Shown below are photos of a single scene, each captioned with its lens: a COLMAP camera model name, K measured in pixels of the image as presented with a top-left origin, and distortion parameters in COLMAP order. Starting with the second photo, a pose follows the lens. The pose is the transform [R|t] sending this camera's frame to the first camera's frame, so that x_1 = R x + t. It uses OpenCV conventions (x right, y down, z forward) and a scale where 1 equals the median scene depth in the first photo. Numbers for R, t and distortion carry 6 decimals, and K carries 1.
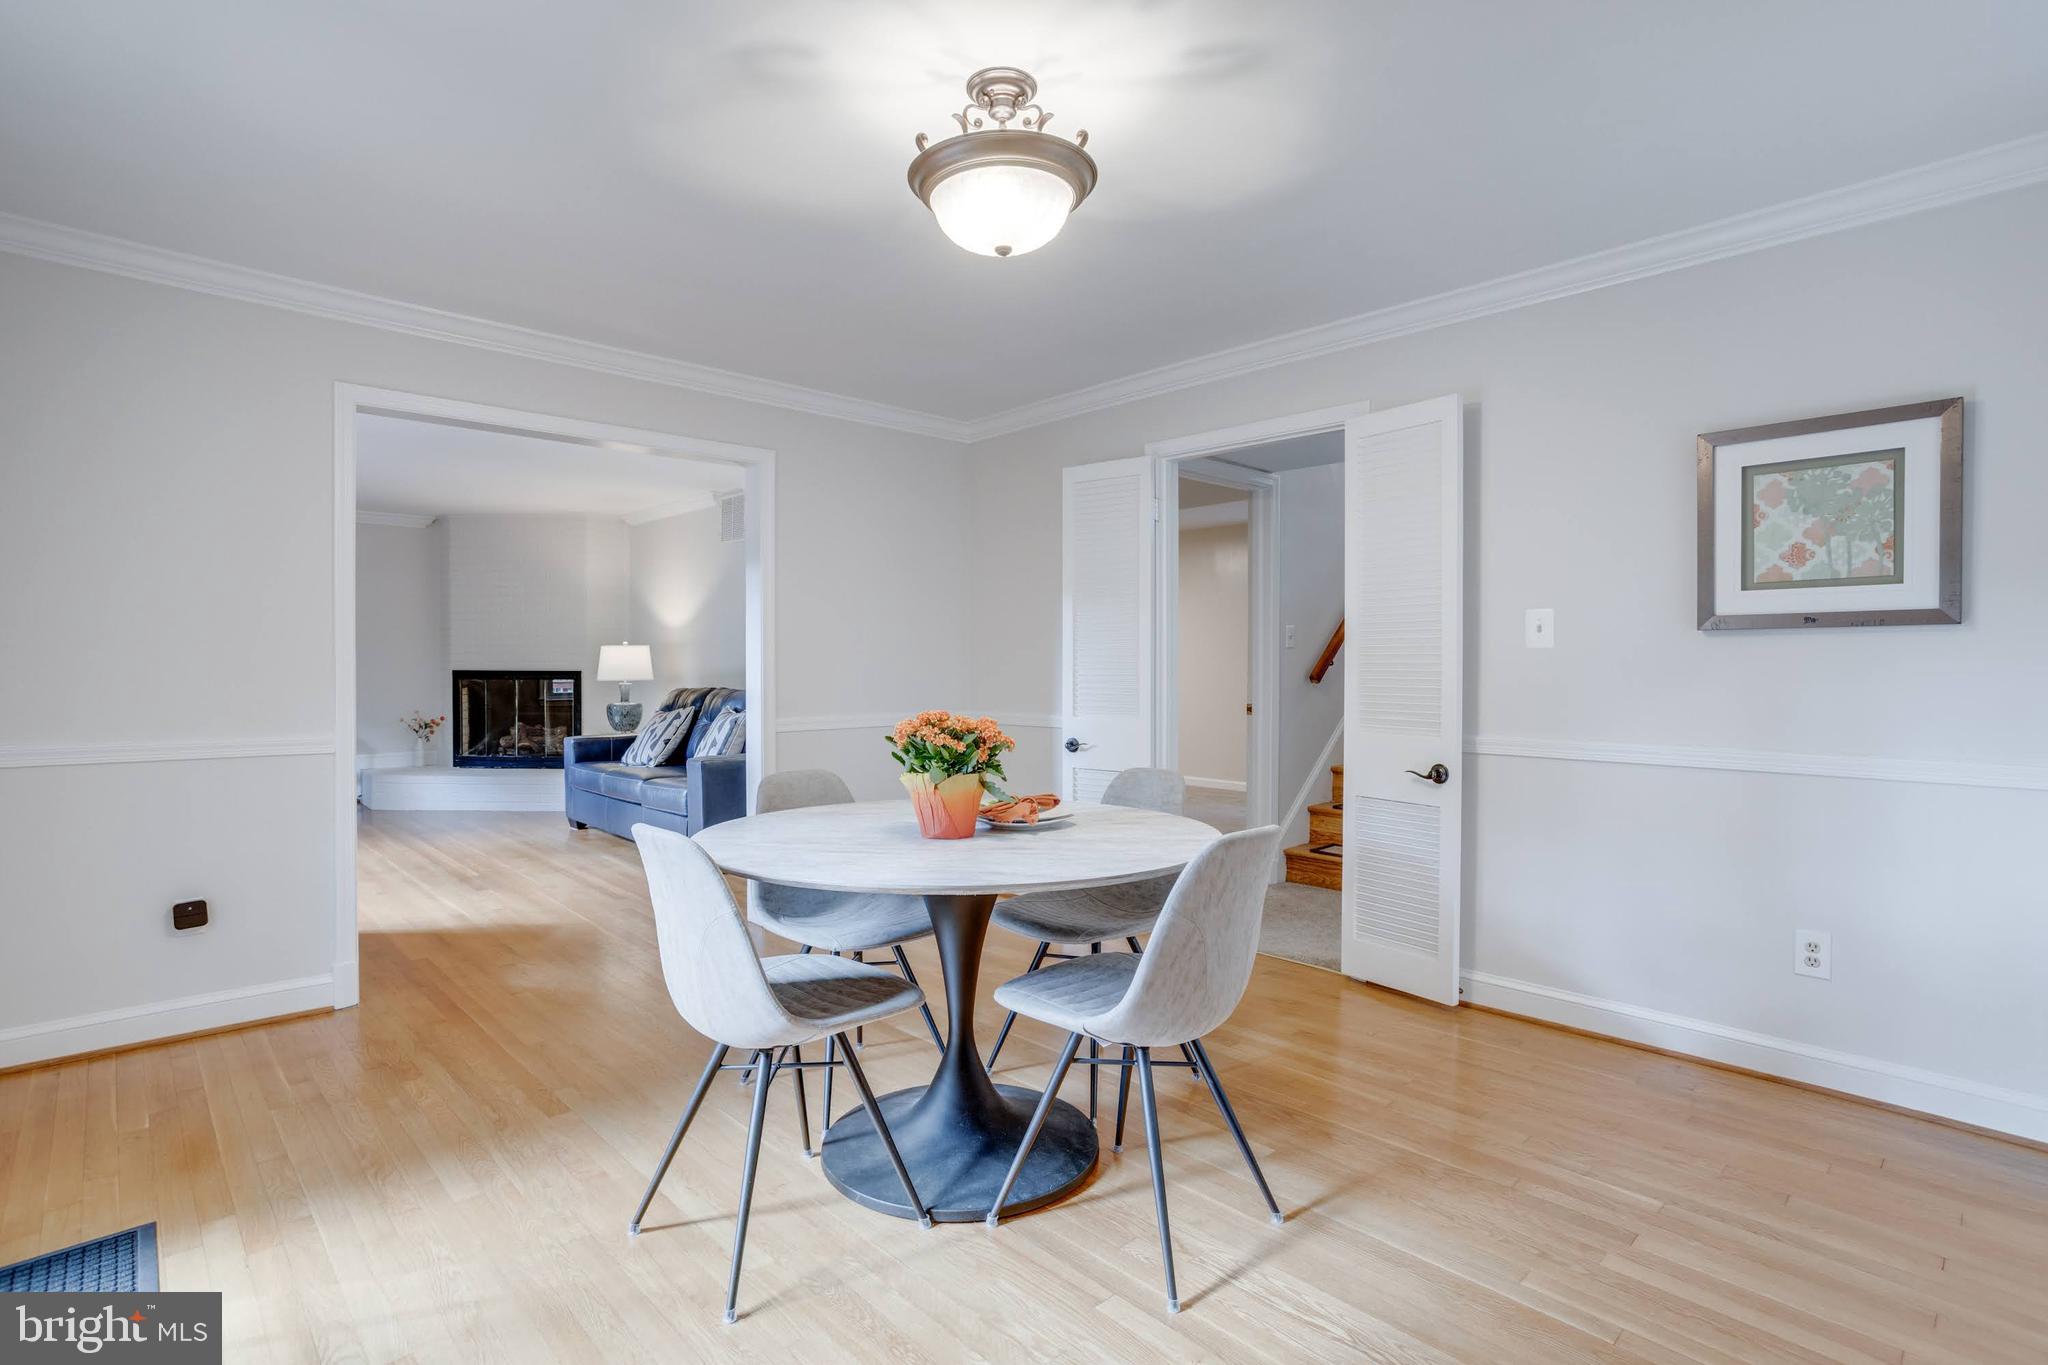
lens RADIAL K [[993.9, 0, 1033.4], [0, 993.9, 685.9], [0, 0, 1]] dist [-0.039369, 0.009612]
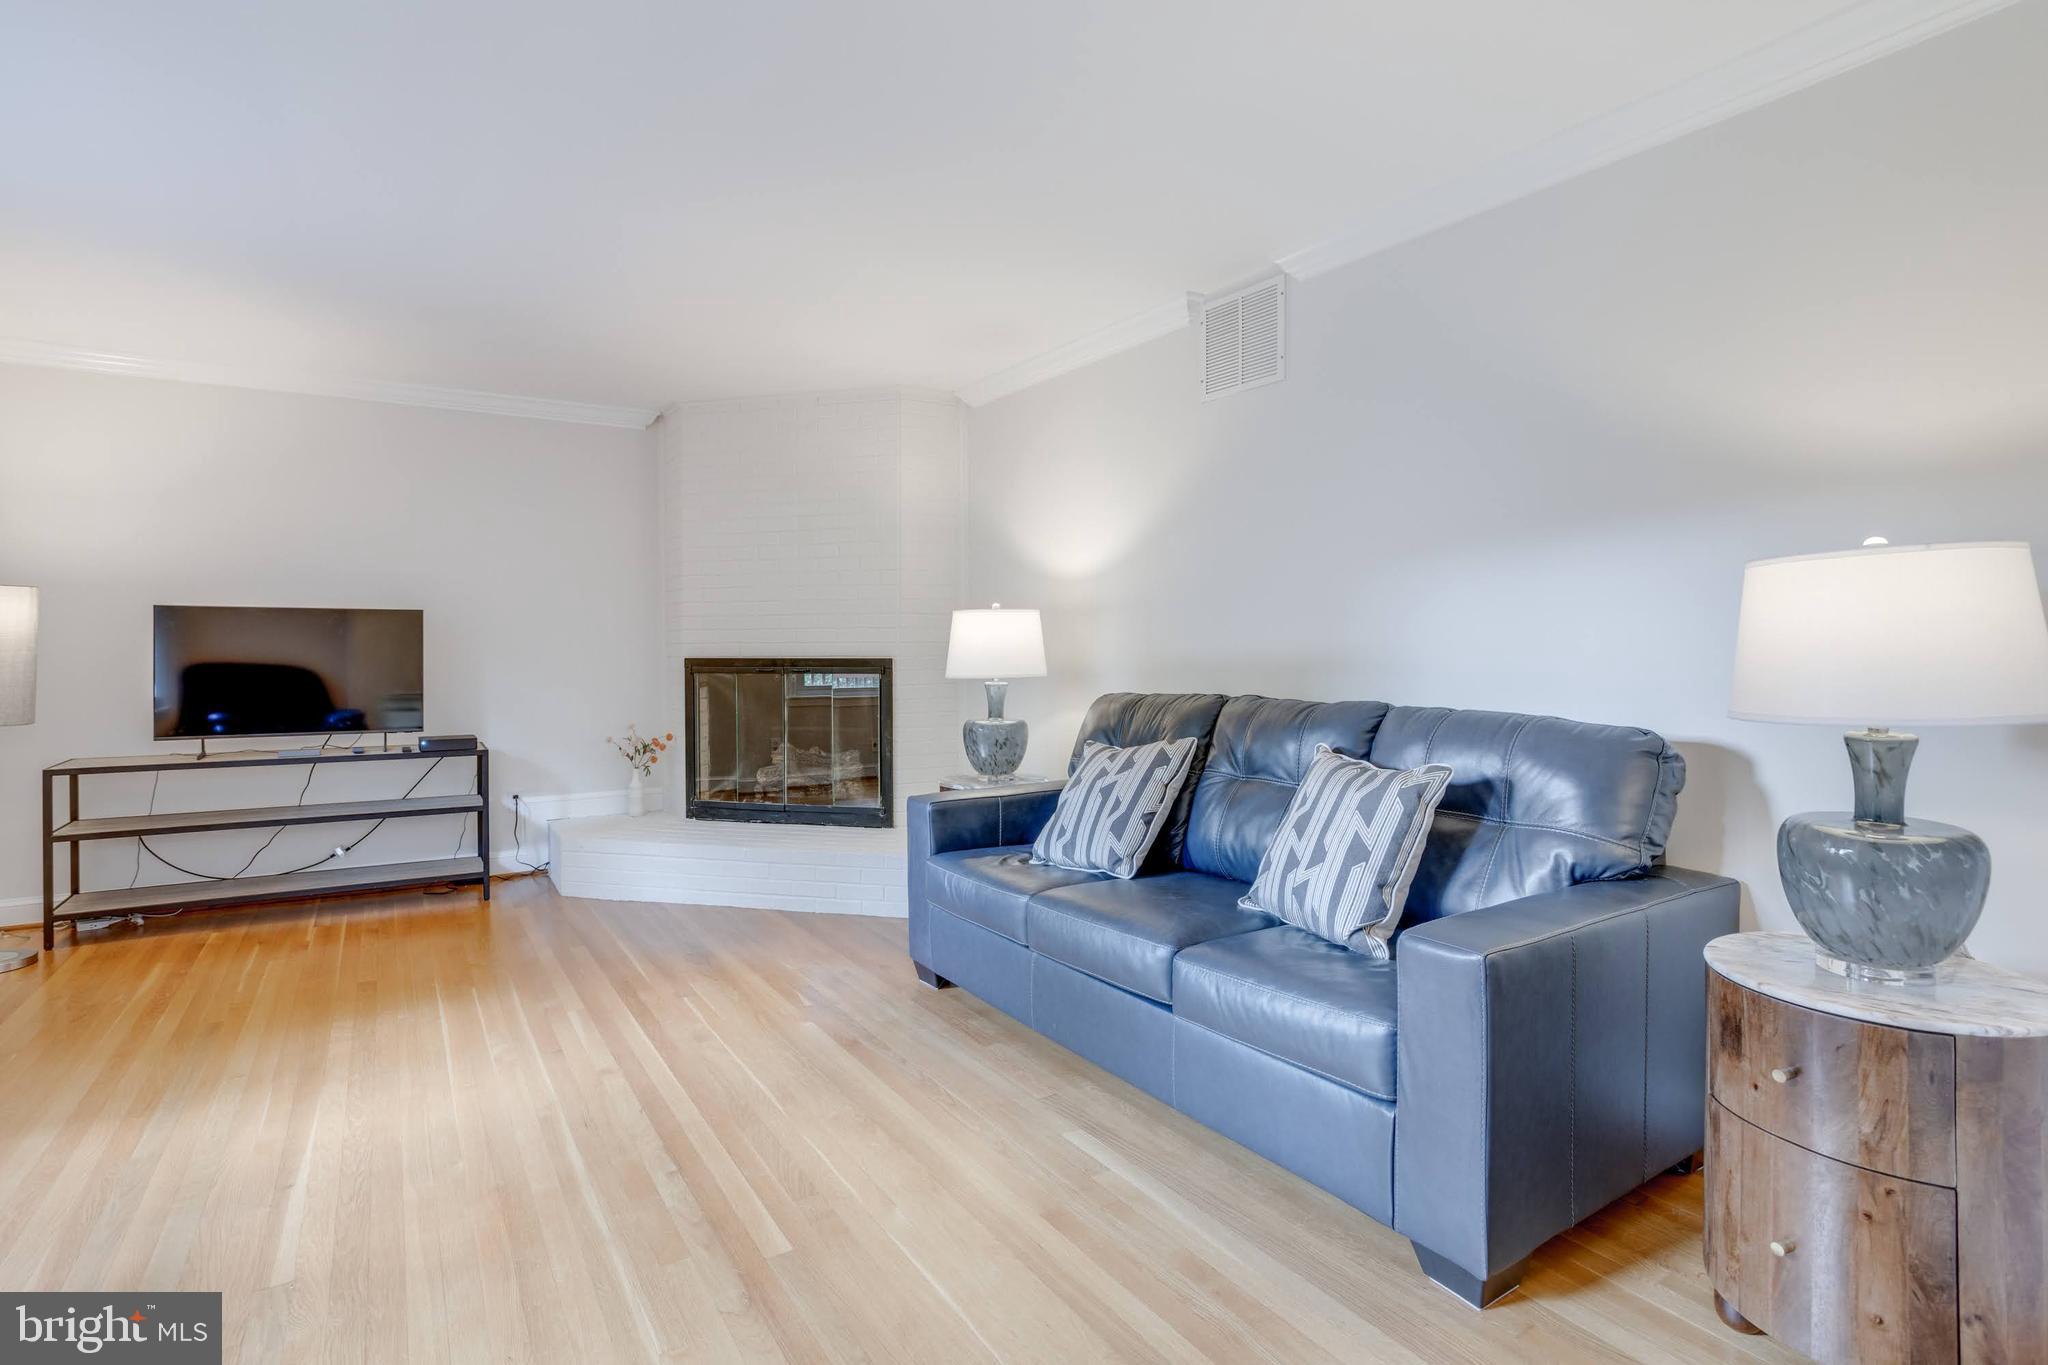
lens RADIAL K [[993.9, 0, 1028.4], [0, 993.9, 677.2], [0, 0, 1]] dist [-0.039369, 0.009612]
pose [[0.982980, 0.002998, -0.183689, -0.300557], [-0.002147, 0.999986, 0.004830, -0.008016], [0.183701, -0.004354, 0.982972, 0.485549]]
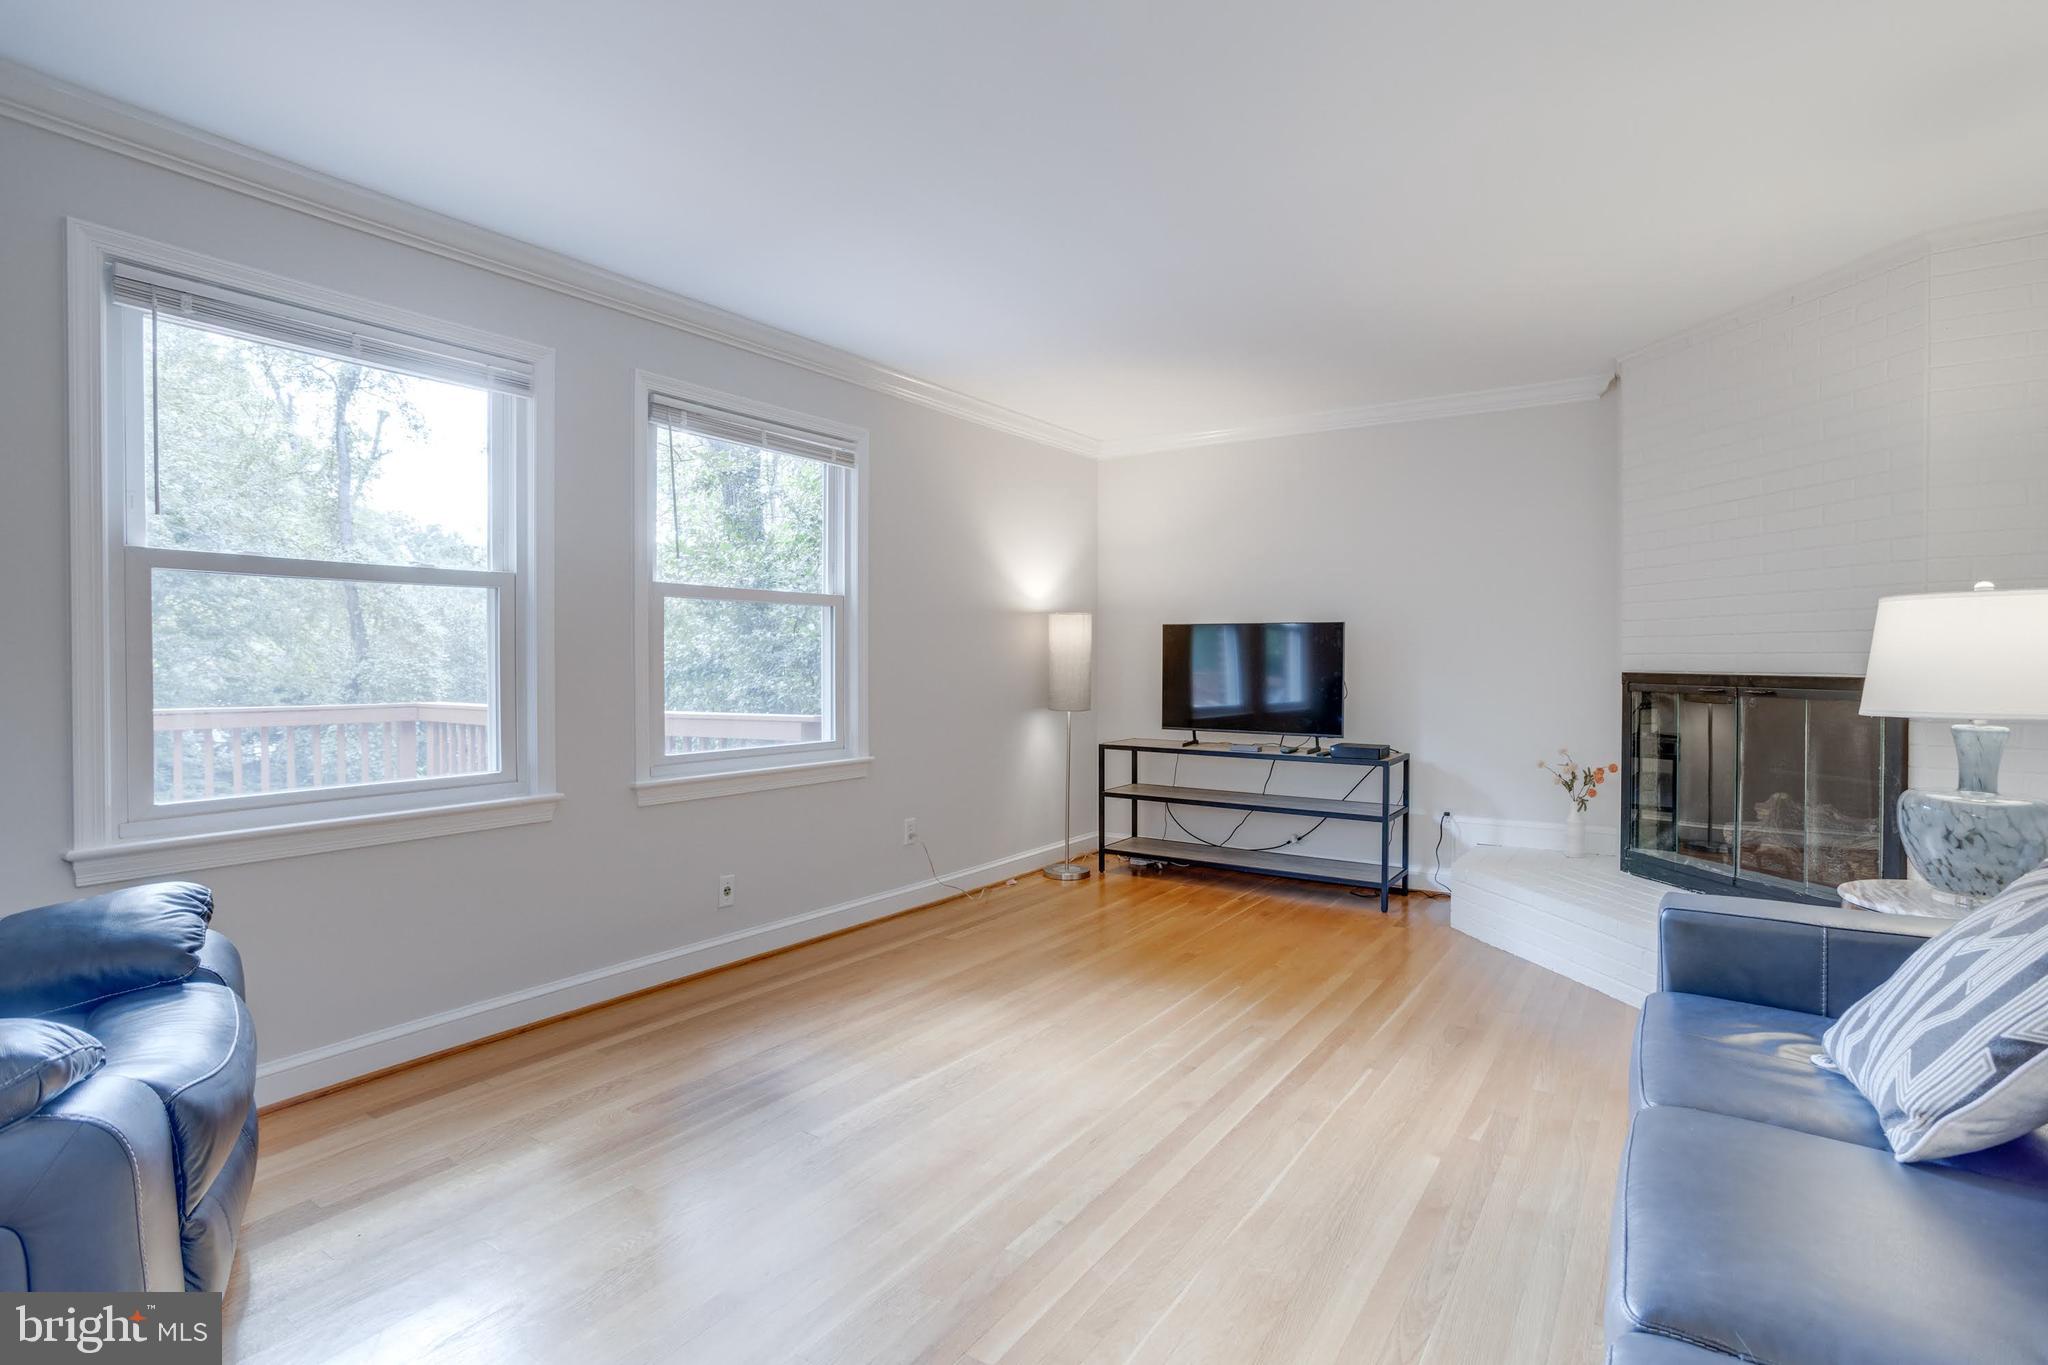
lens RADIAL K [[993.9, 0, 1039.6], [0, 993.9, 675.4], [0, 0, 1]] dist [-0.039369, 0.009612]
pose [[0.212598, 0.016525, -0.977000, -0.198101], [-0.022105, 0.999682, 0.012099, -0.014644], [0.976890, 0.019024, 0.212896, 0.675442]]
